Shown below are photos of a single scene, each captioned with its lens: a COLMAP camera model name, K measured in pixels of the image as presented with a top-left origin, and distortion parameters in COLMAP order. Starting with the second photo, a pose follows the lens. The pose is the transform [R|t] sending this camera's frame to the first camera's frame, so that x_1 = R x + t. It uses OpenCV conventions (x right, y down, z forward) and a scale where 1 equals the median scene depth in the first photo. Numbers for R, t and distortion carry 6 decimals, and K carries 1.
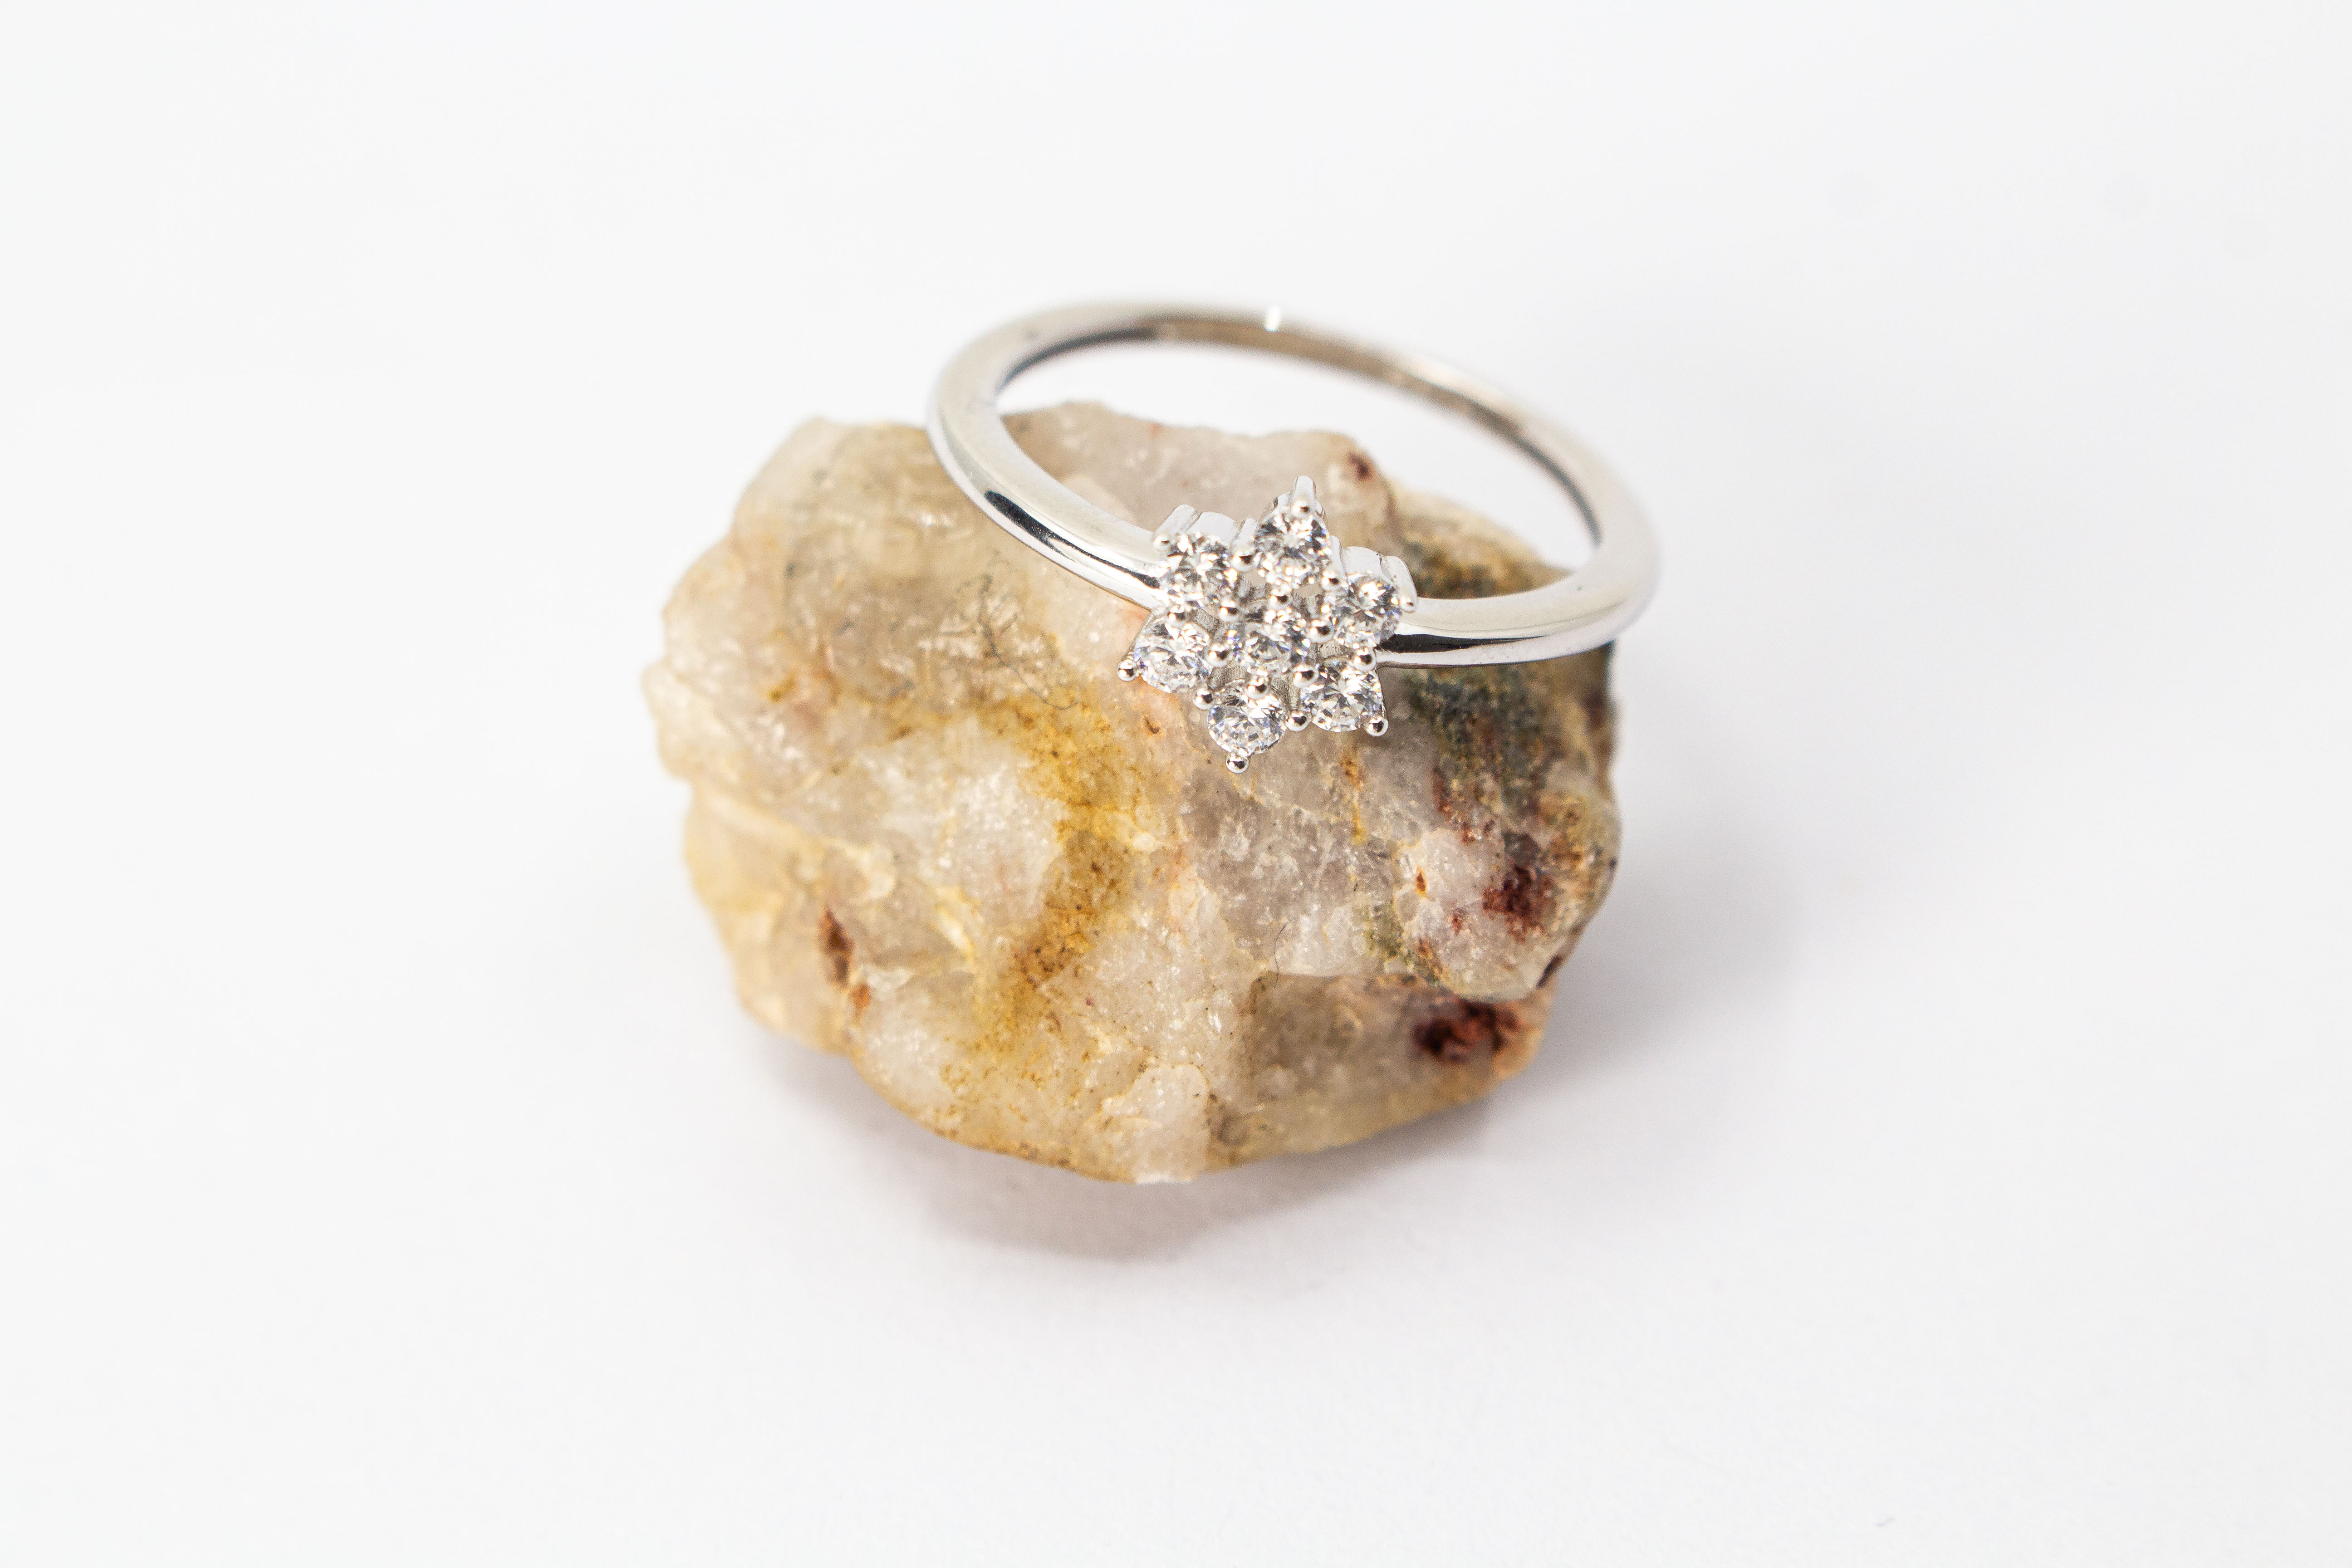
lens RADIAL K [[5692.8, 0, 1176.0], [0, 5692.8, 784.0], [0, 0, 1]] dist [0.018204, 0.069468]
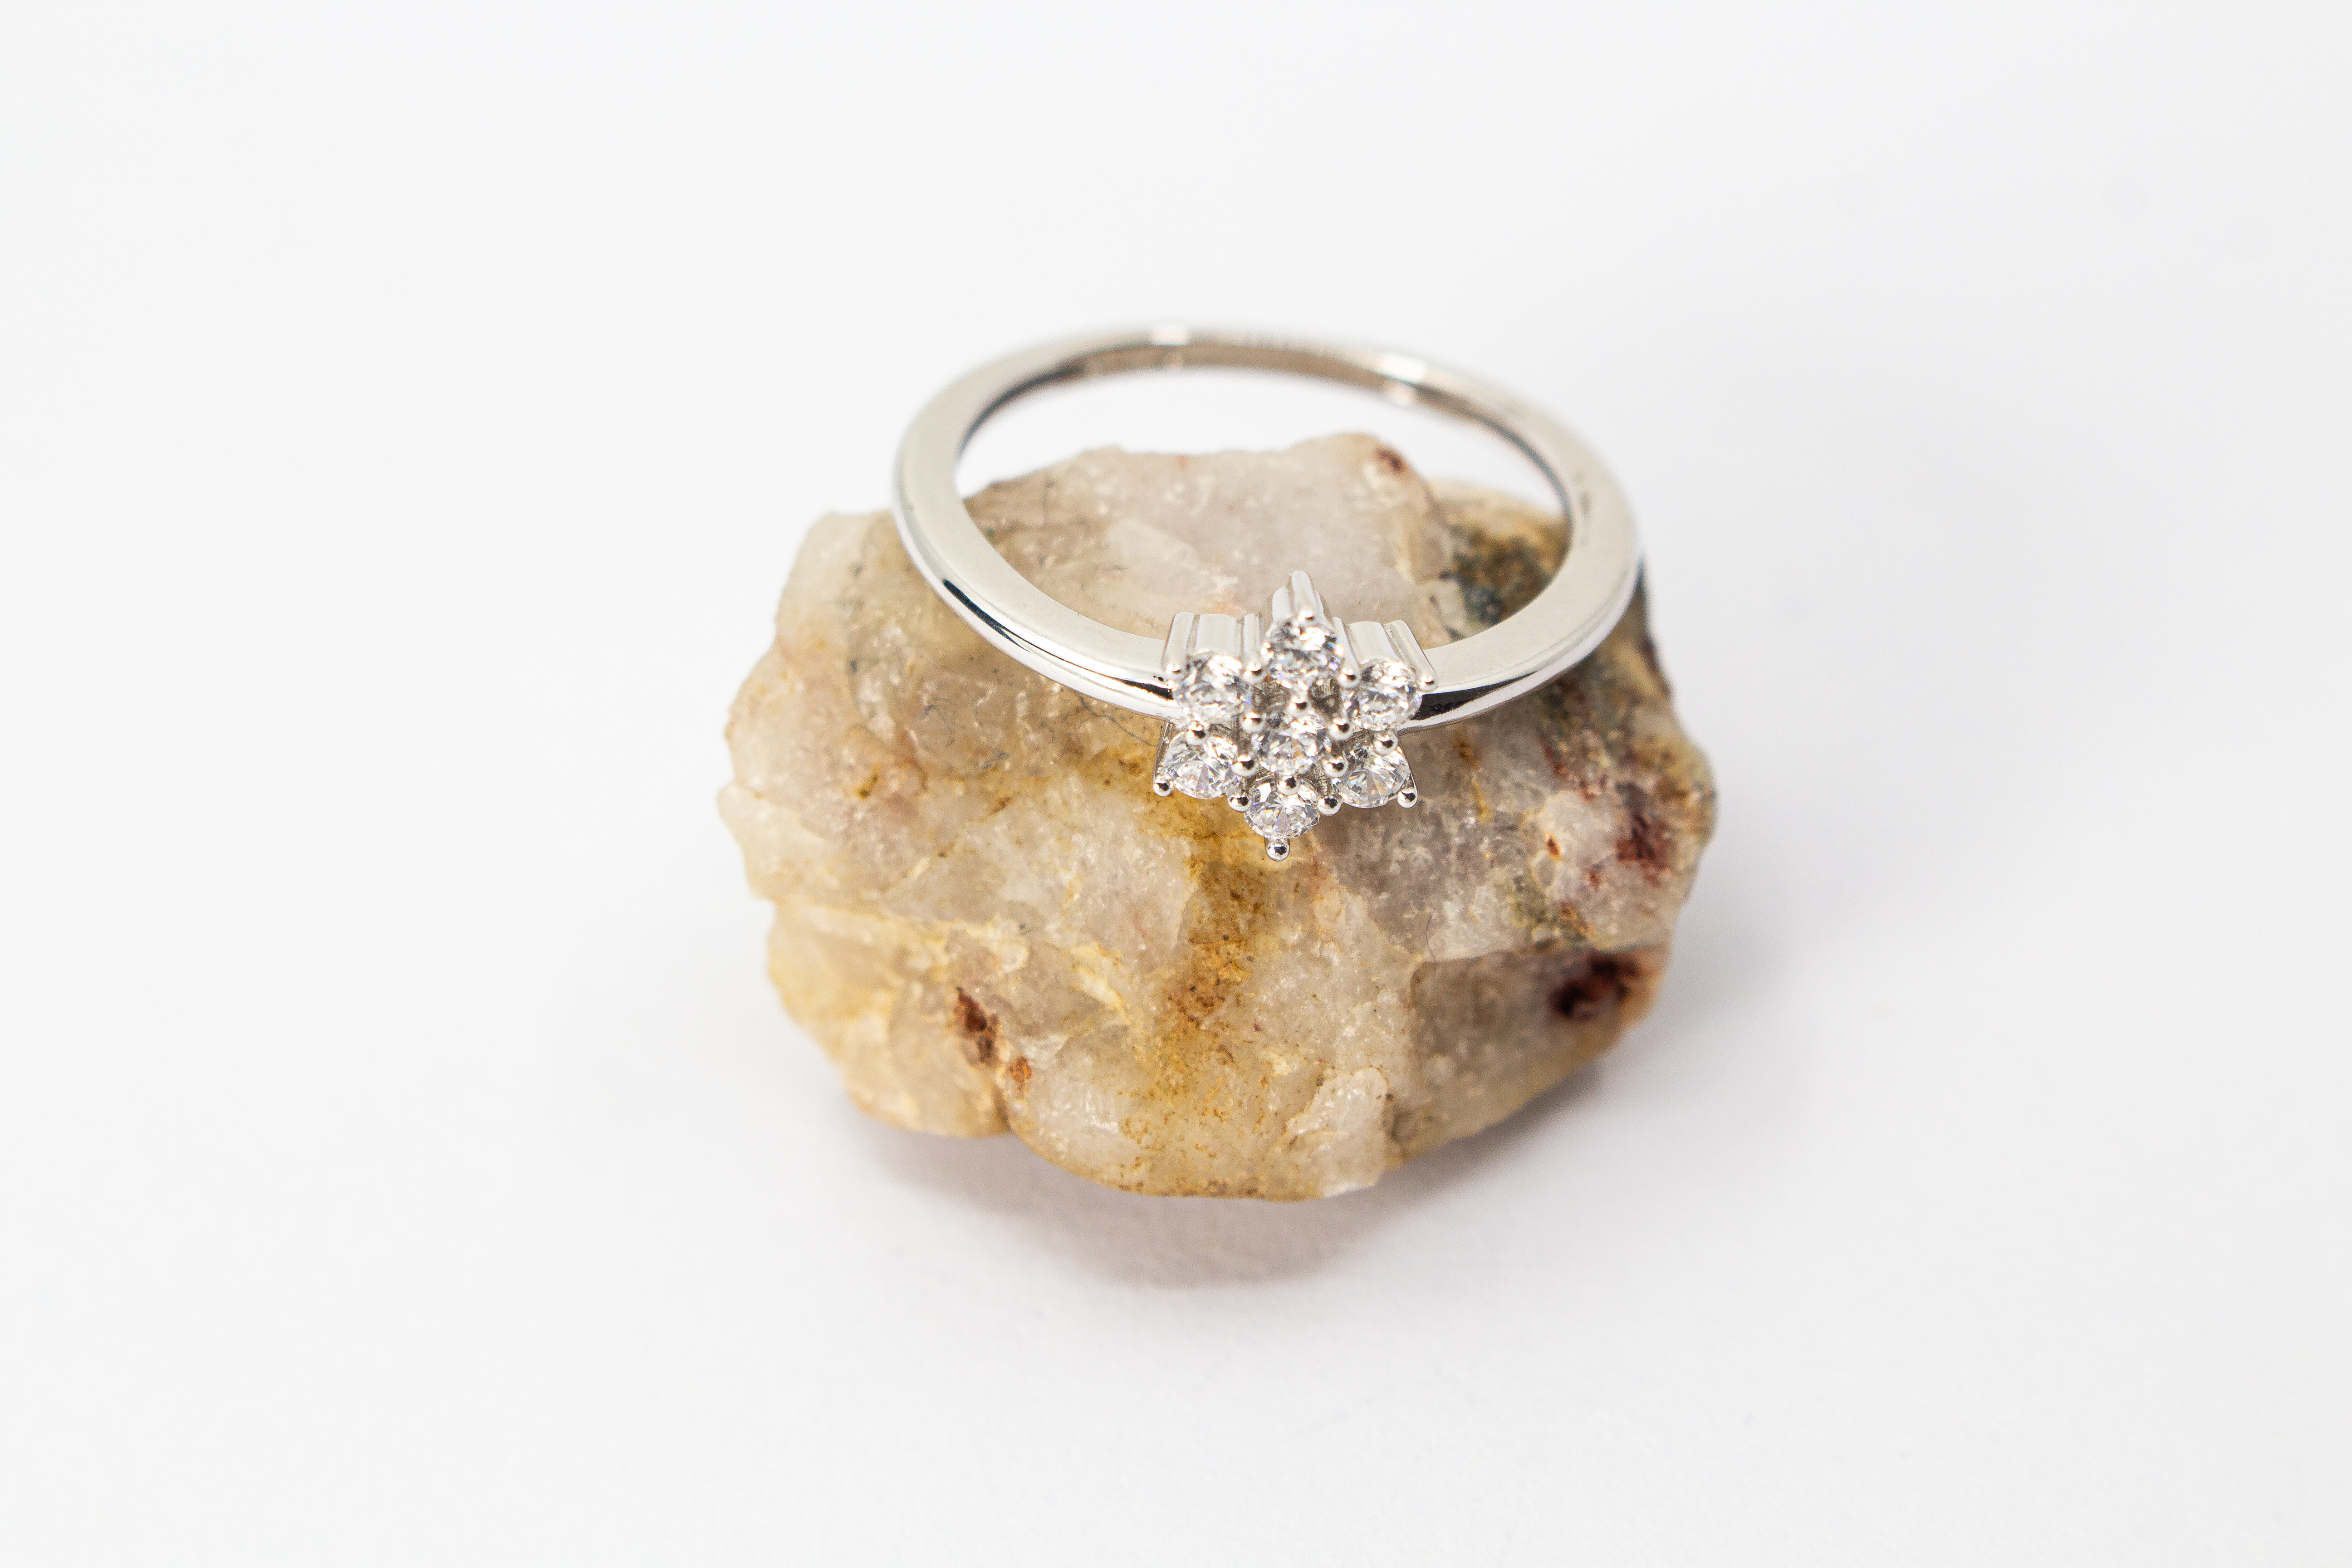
lens RADIAL K [[5692.8, 0, 1176.0], [0, 5692.8, 784.0], [0, 0, 1]] dist [0.018204, 0.069468]
pose [[0.963803, -0.188754, 0.188297, -0.208453], [0.193018, 0.981185, -0.004400, -0.002184], [-0.183924, 0.040586, 0.982102, 0.014443]]
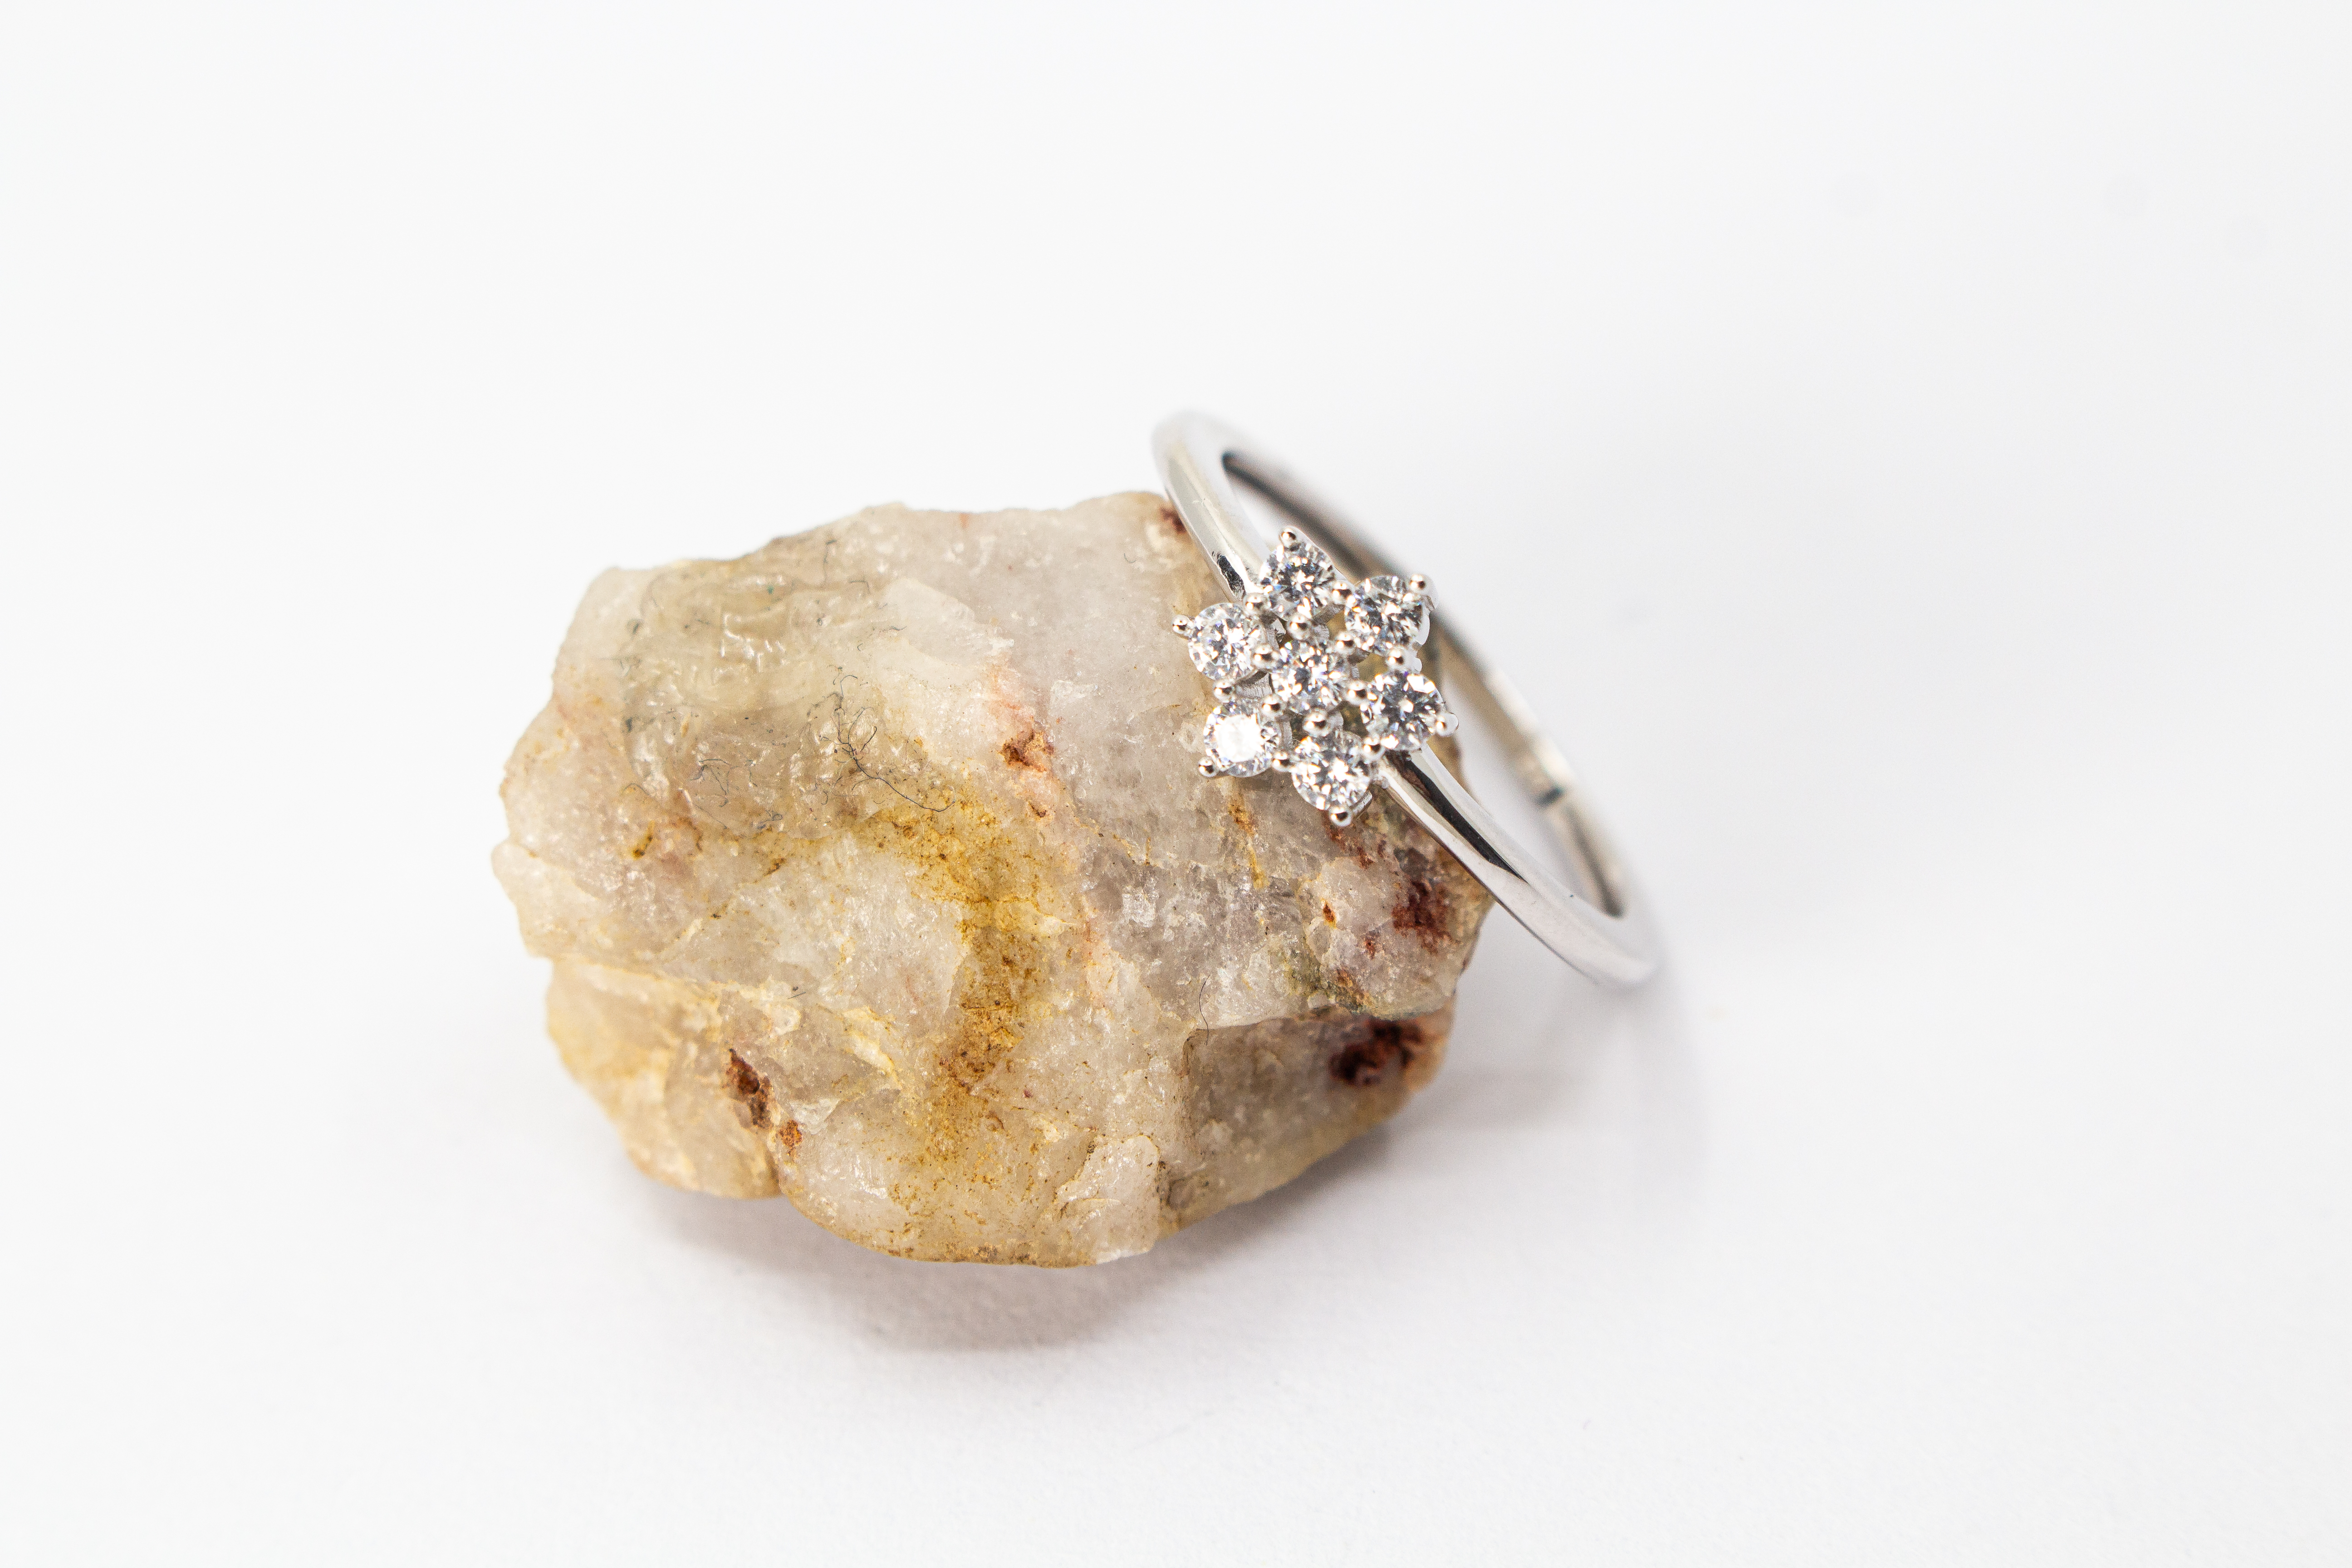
lens RADIAL K [[5692.8, 0, 1176.0], [0, 5692.8, 784.0], [0, 0, 1]] dist [0.018204, 0.069468]
pose [[0.967015, -0.182508, 0.177688, -0.156259], [0.184741, 0.982779, 0.004038, -0.014204], [-0.175365, 0.028922, 0.984079, 0.011944]]
